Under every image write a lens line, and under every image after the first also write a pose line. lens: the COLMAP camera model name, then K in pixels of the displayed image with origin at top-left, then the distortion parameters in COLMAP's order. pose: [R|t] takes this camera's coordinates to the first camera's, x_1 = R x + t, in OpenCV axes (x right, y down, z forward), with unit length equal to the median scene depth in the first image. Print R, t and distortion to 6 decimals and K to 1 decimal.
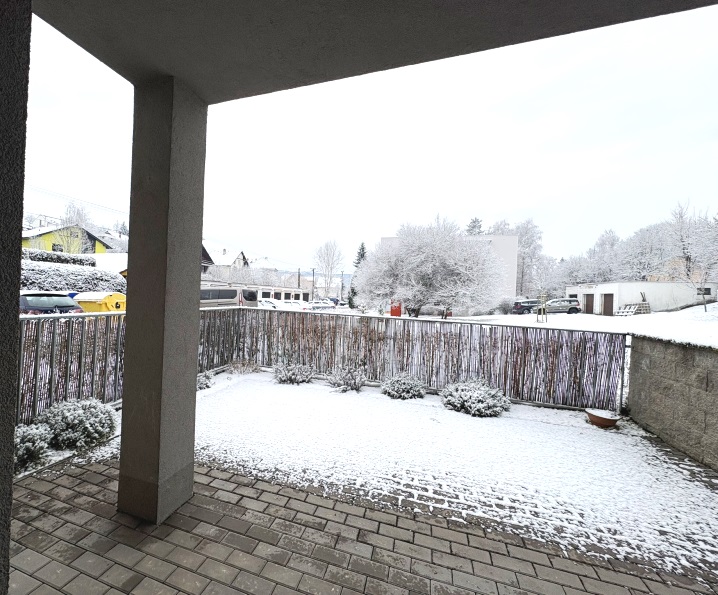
lens RADIAL K [[315.8, 0, 359.0], [0, 315.8, 297.5], [0, 0, 1]] dist [0.000942, 0.000015]
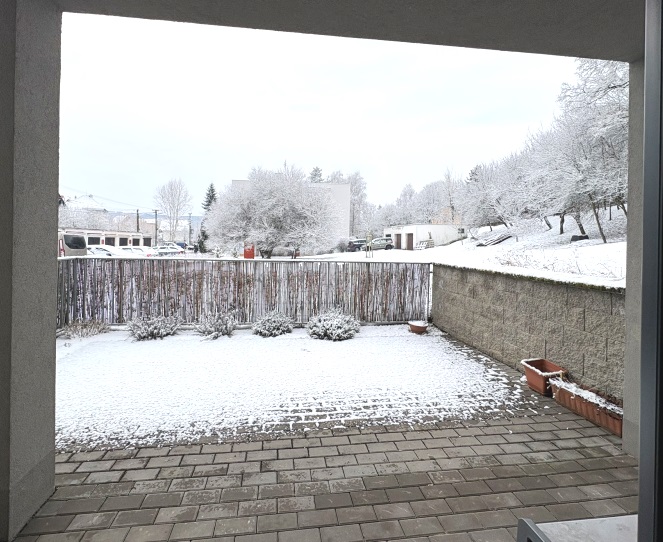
lens RADIAL K [[313.0, 0, 331.0], [0, 313.0, 242.7], [0, 0, 1]] dist [0.001224, 0.000037]
pose [[0.894726, -0.026319, 0.445840, -0.151388], [0.019702, 0.999616, 0.019473, -0.009475], [-0.446181, -0.008639, 0.894901, -0.024248]]
